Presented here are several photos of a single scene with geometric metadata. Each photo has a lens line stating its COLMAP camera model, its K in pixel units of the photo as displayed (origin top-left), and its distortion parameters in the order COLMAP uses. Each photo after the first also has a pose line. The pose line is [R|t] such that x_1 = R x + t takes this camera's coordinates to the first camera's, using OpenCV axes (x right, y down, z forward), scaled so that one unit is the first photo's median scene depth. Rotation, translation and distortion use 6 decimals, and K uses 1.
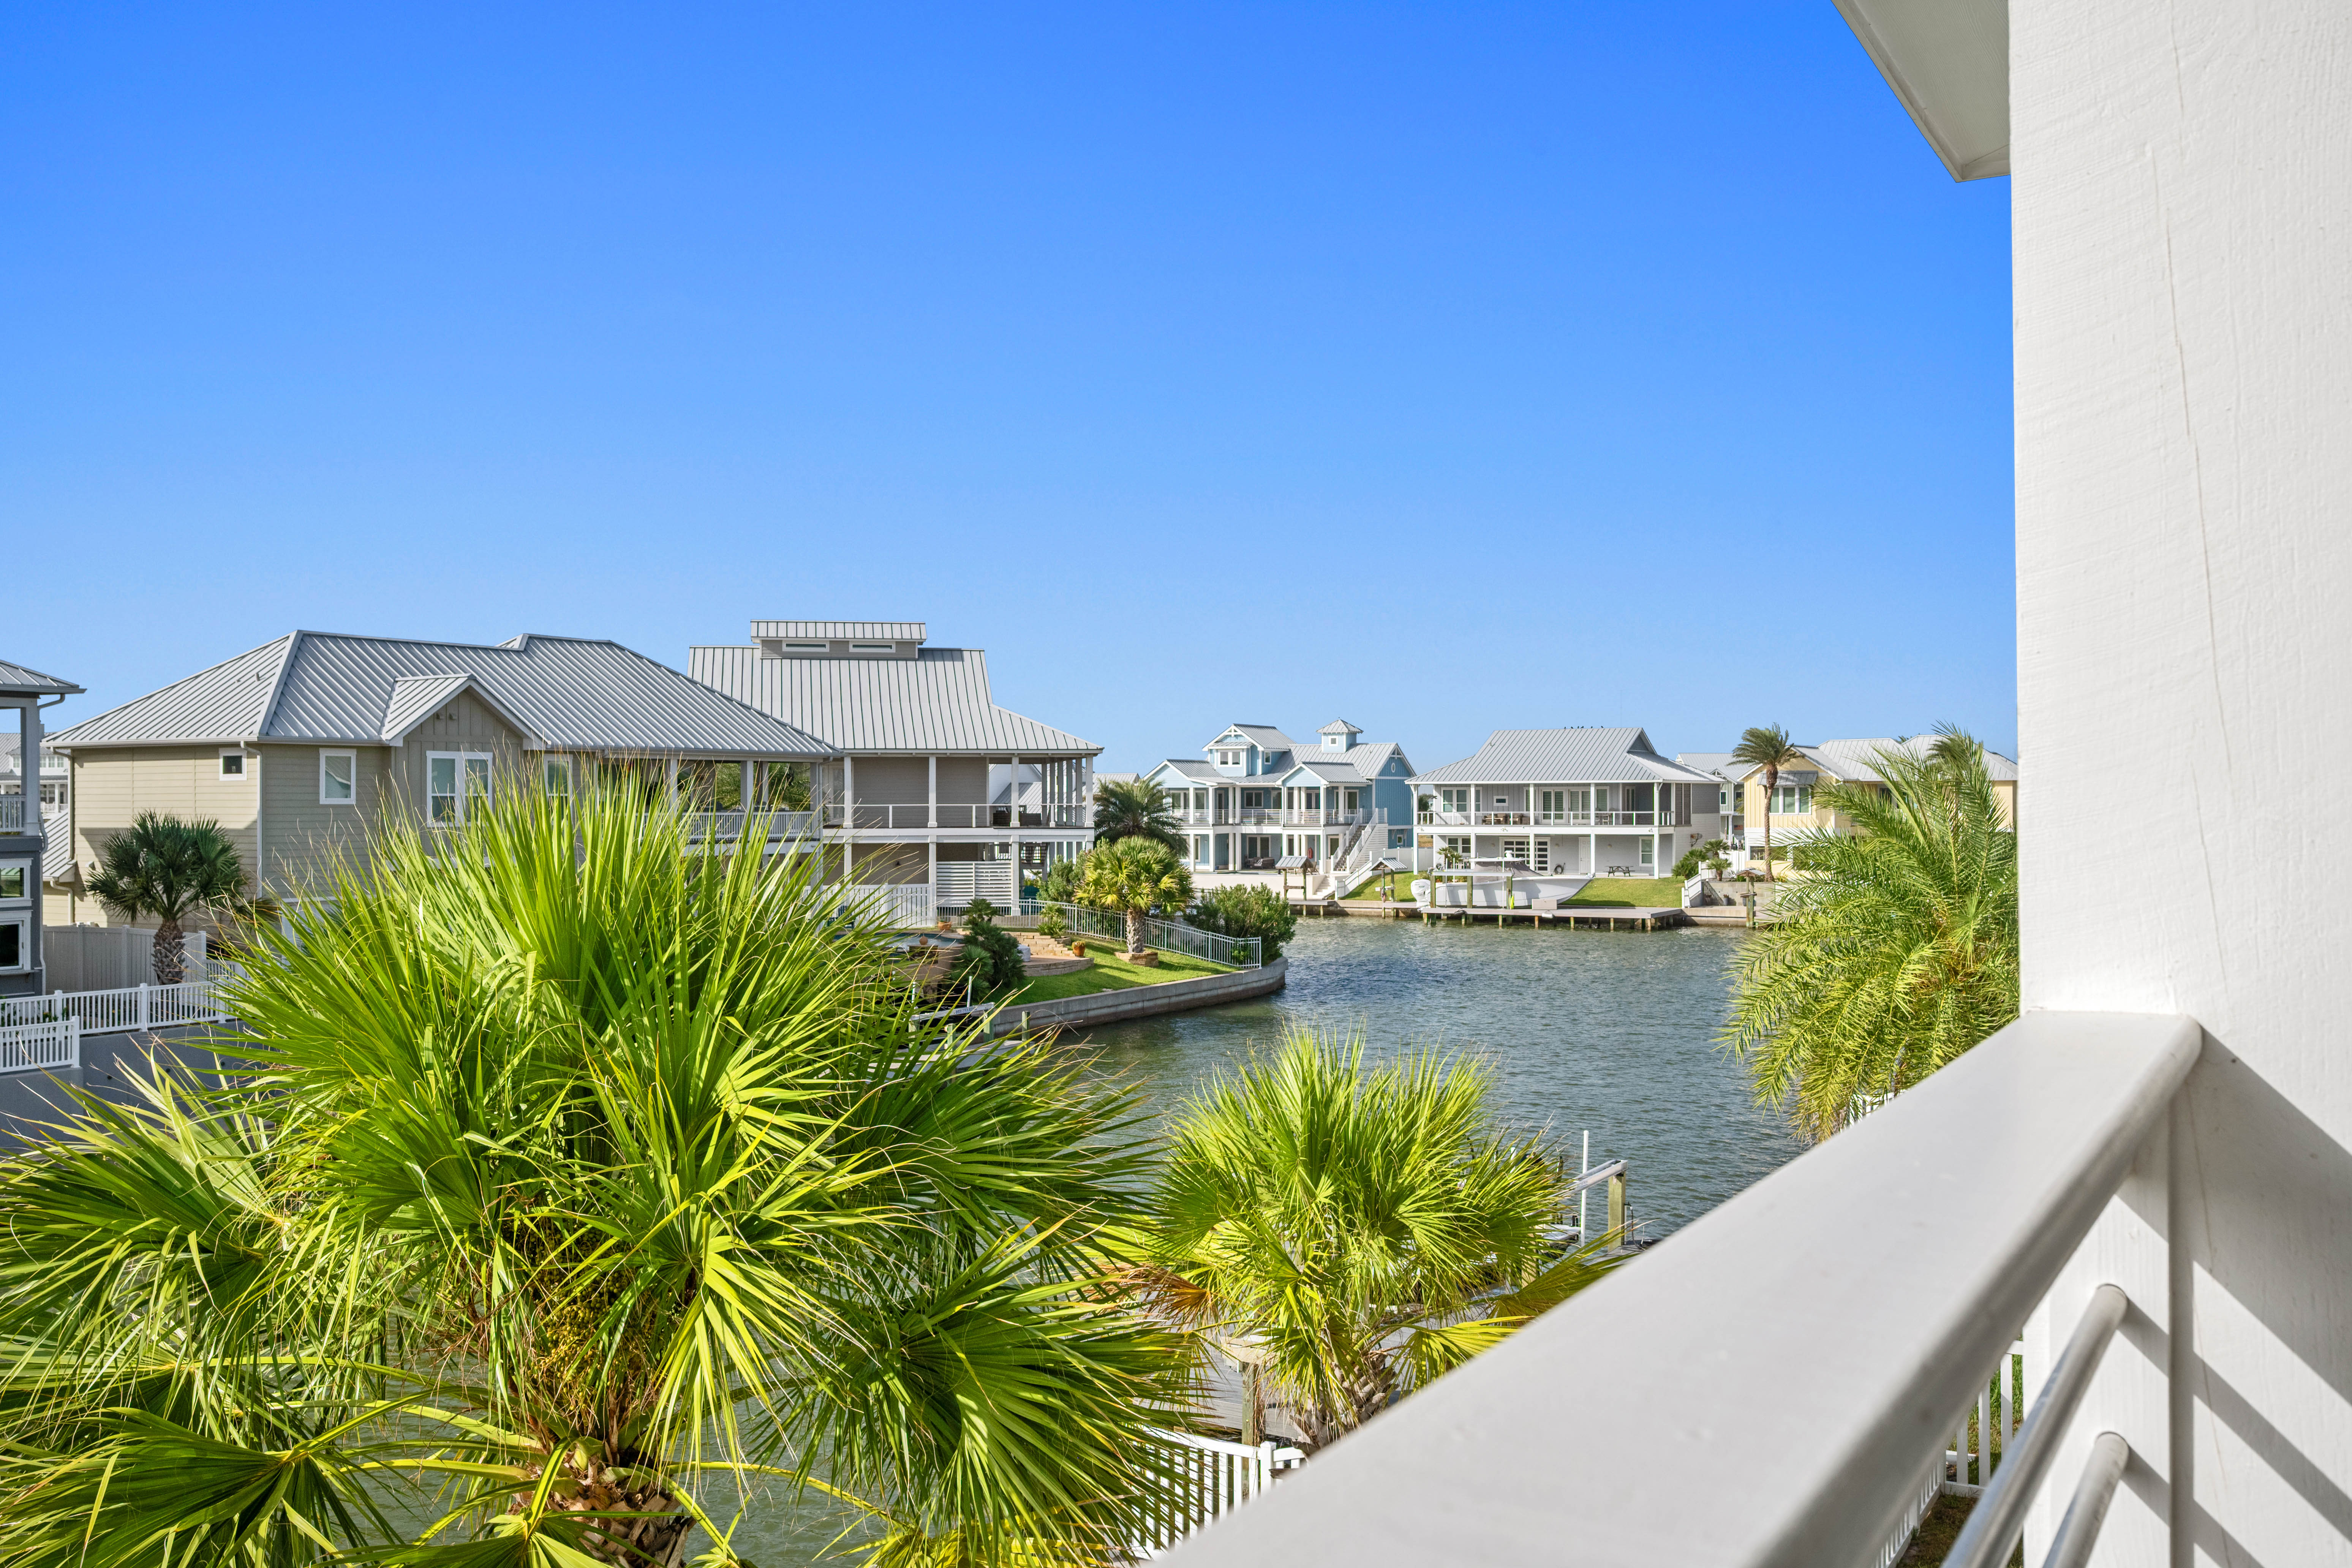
lens RADIAL K [[2051.5, 0, 1193.1], [0, 2051.5, 803.4], [0, 0, 1]] dist [-0.013162, 0.020932]
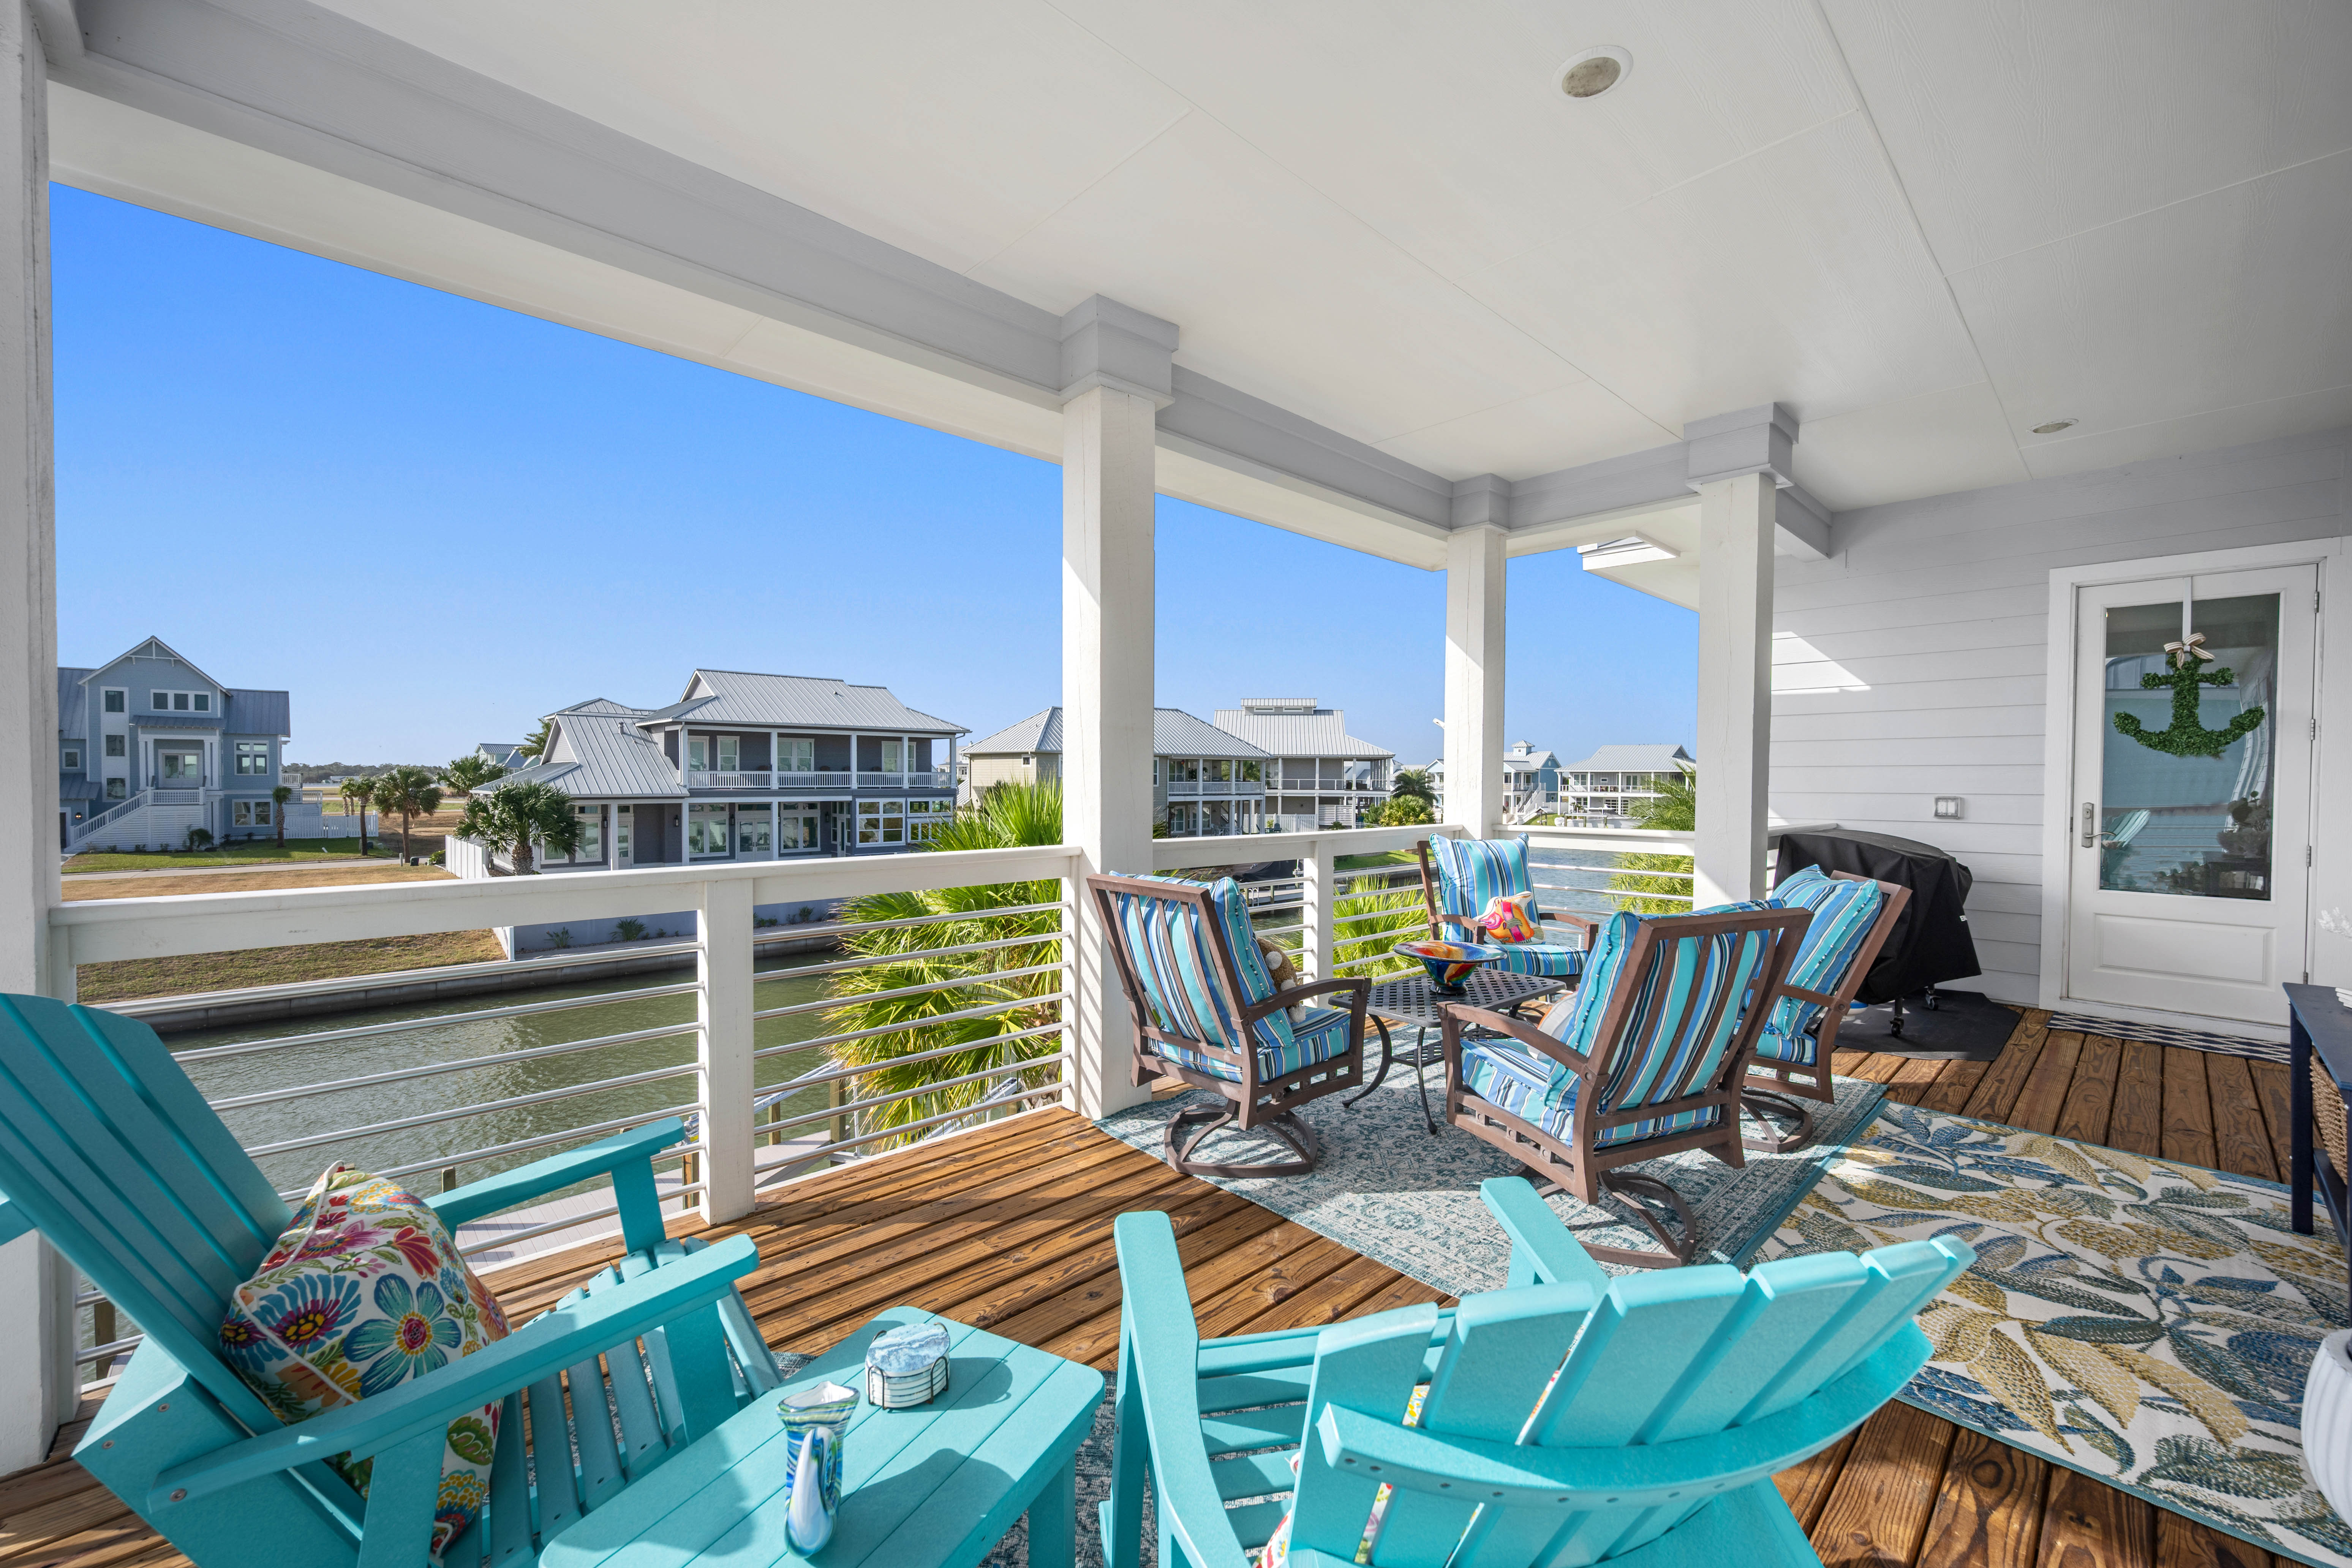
lens RADIAL K [[929.1, 0, 1180.9], [0, 929.1, 792.6], [0, 0, 1]] dist [-0.004606, 0.000019]
pose [[0.956901, 0.014502, -0.290052, 0.023735], [-0.009925, 0.999802, 0.017245, -0.000996], [0.290245, -0.013622, 0.956855, -0.018148]]
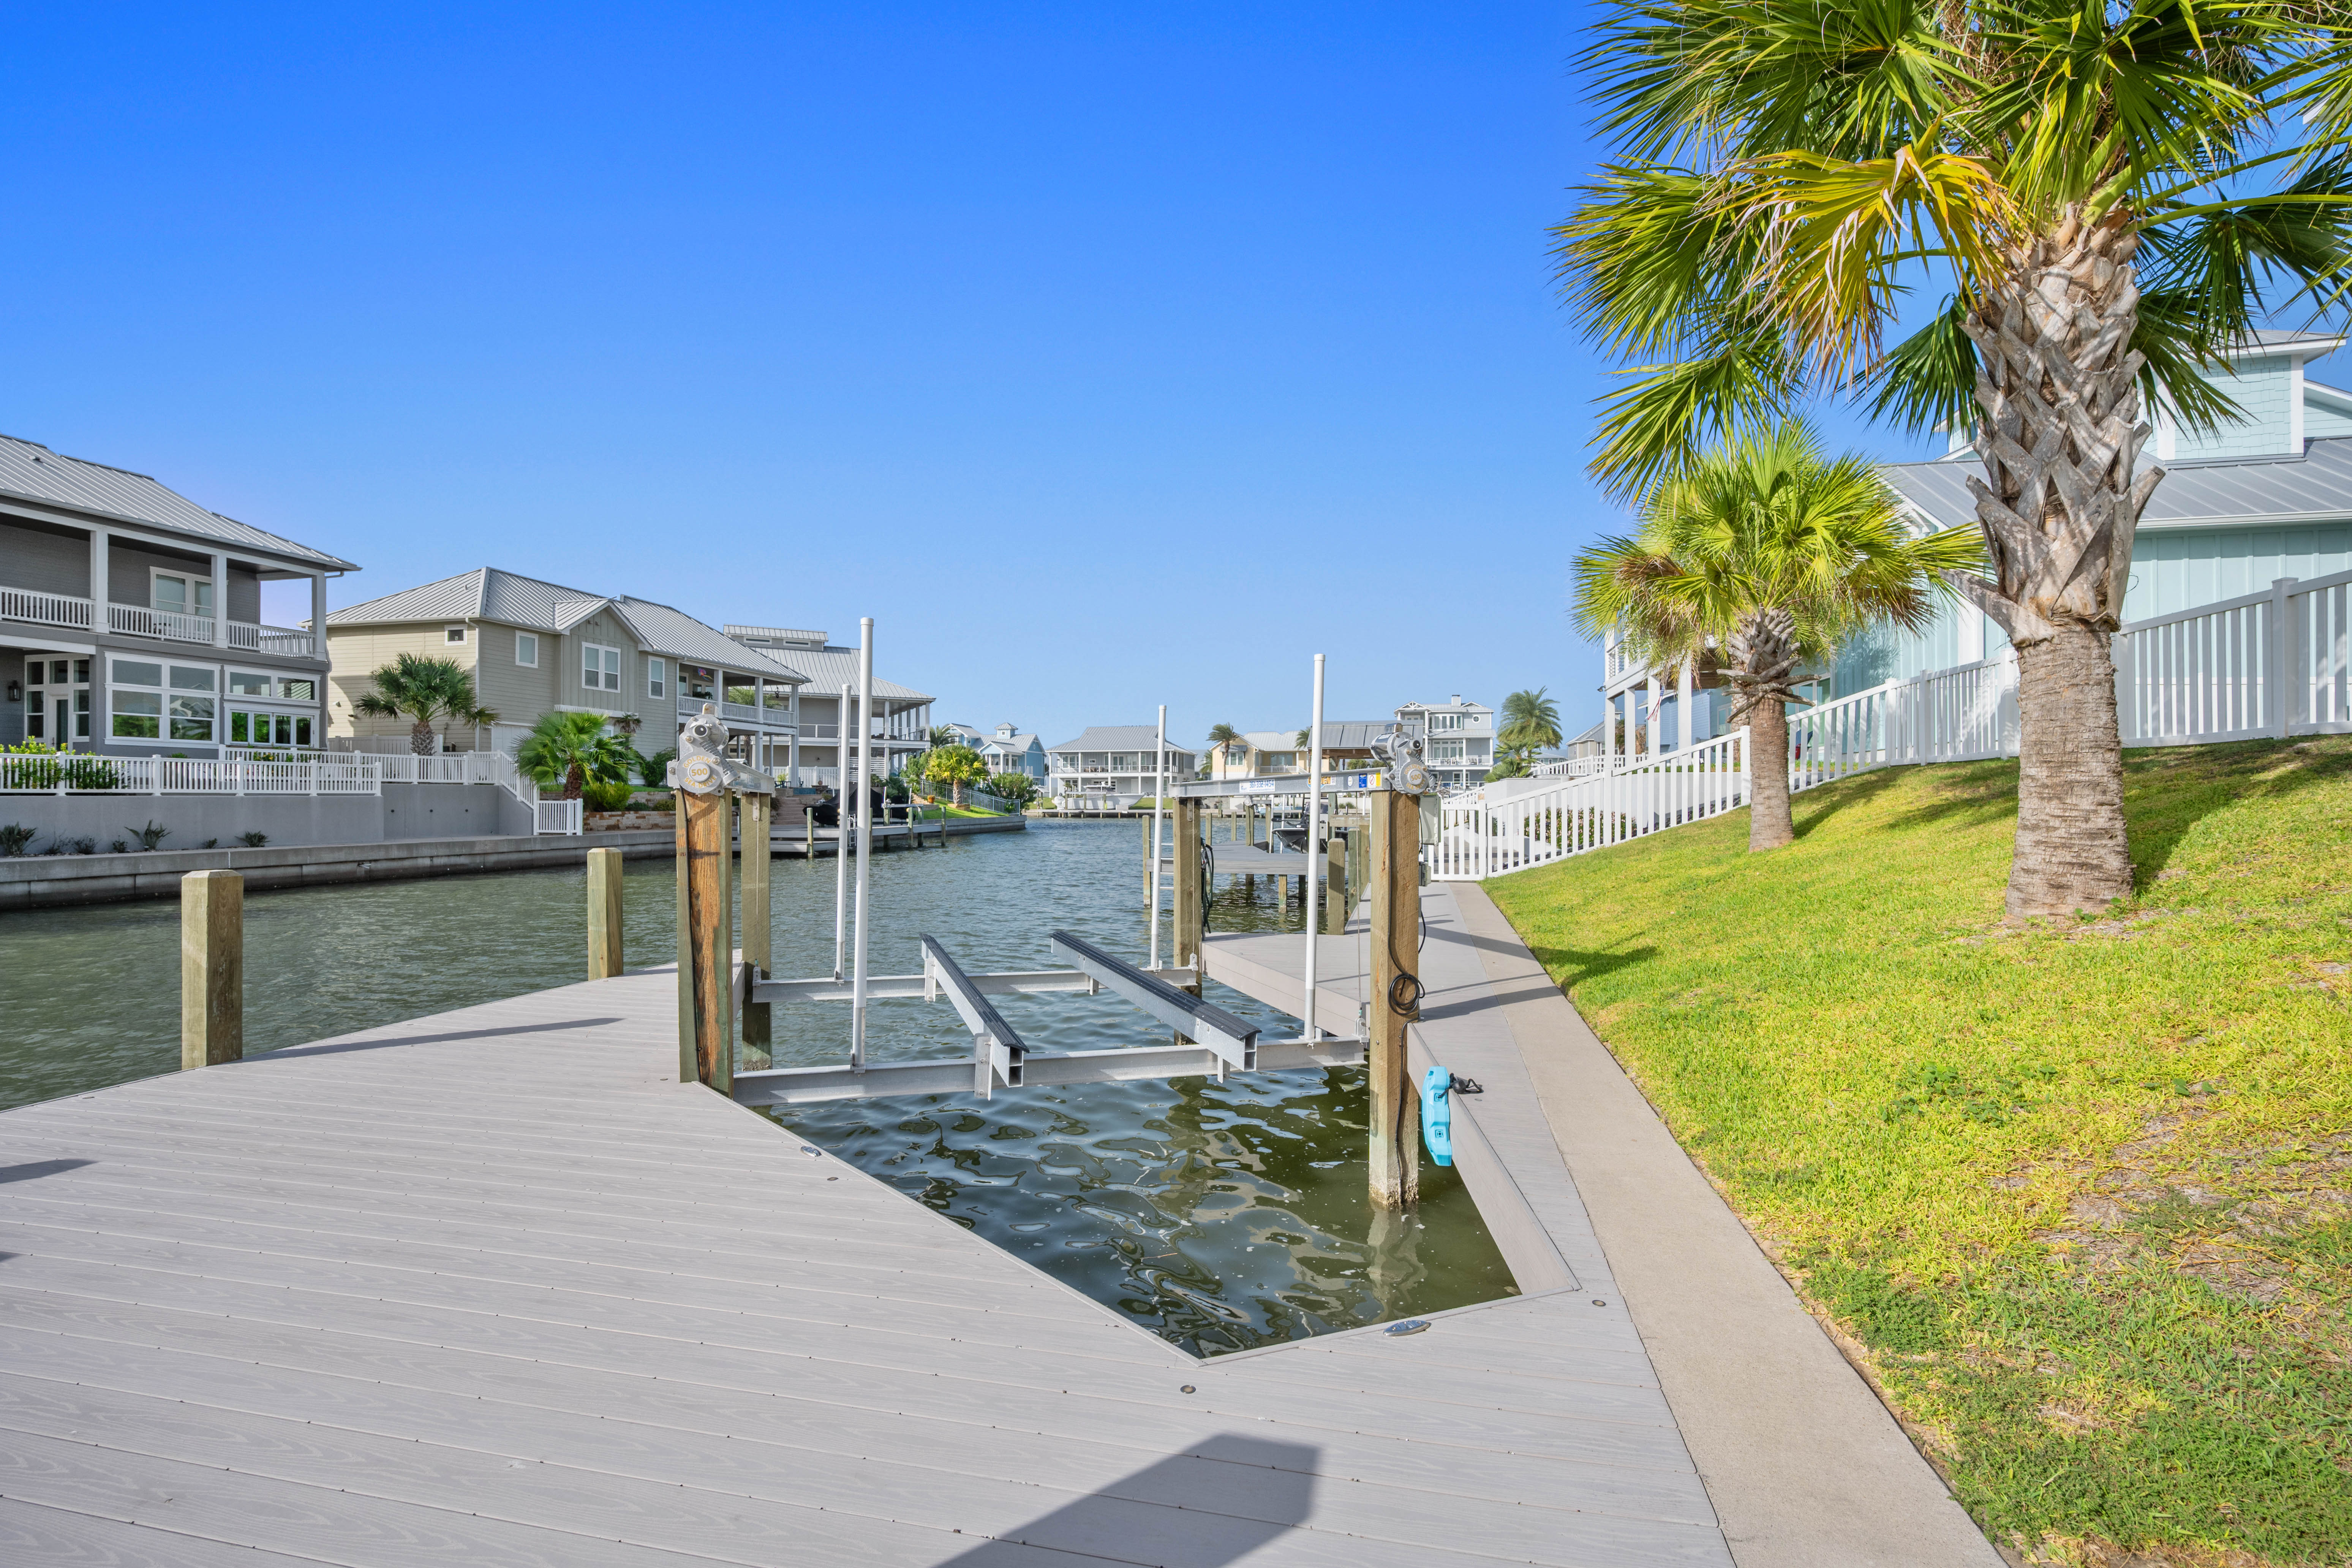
lens RADIAL K [[1007.5, 0, 1188.5], [0, 1007.5, 790.4], [0, 0, 1]] dist [0.000110, -0.001111]
pose [[0.953868, 0.002864, 0.300212, -0.093102], [0.000641, 0.999933, -0.011577, 0.064011], [-0.300225, 0.011235, 0.953802, 0.049447]]
